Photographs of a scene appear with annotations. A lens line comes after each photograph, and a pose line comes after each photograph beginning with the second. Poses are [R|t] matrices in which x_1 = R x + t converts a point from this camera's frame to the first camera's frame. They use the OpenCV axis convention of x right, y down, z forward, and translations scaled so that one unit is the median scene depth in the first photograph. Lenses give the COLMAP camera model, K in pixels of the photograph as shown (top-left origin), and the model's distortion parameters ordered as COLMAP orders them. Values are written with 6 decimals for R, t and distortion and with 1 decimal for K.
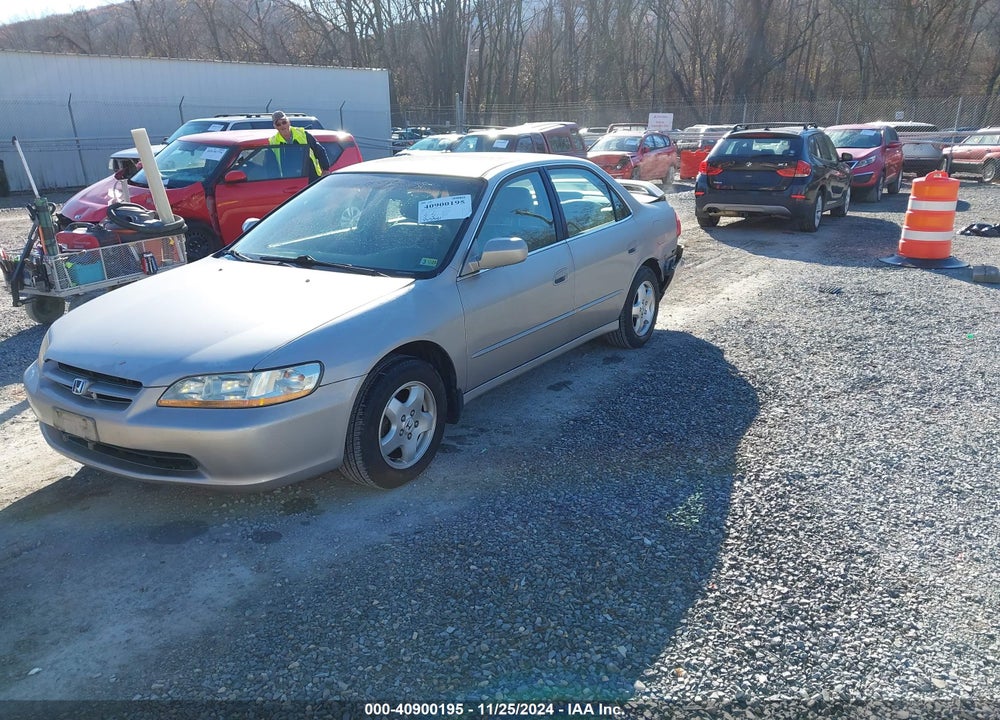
lens RADIAL K [[793.4, 0, 503.1], [0, 793.4, 361.1], [0, 0, 1]] dist [0.027214, -0.033234]
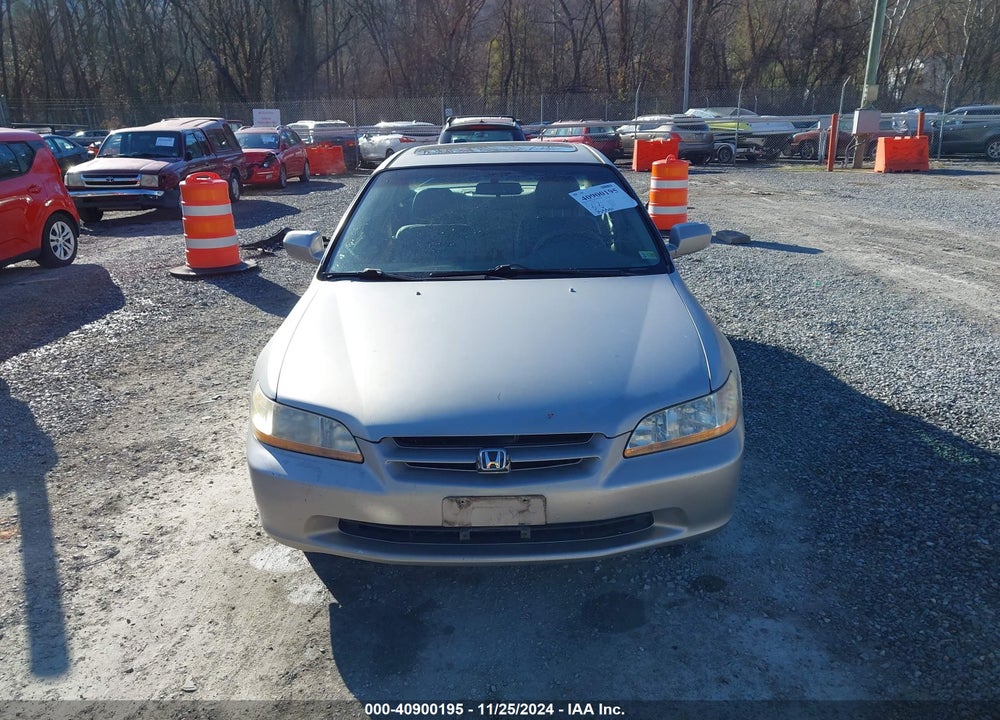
lens RADIAL K [[793.4, 0, 498.0], [0, 793.4, 365.4], [0, 0, 1]] dist [0.027214, -0.033234]
pose [[0.847747, -0.163106, 0.504699, -0.847077], [0.159457, 0.985898, 0.050775, -0.086320], [-0.505863, 0.037434, 0.861801, 0.352220]]
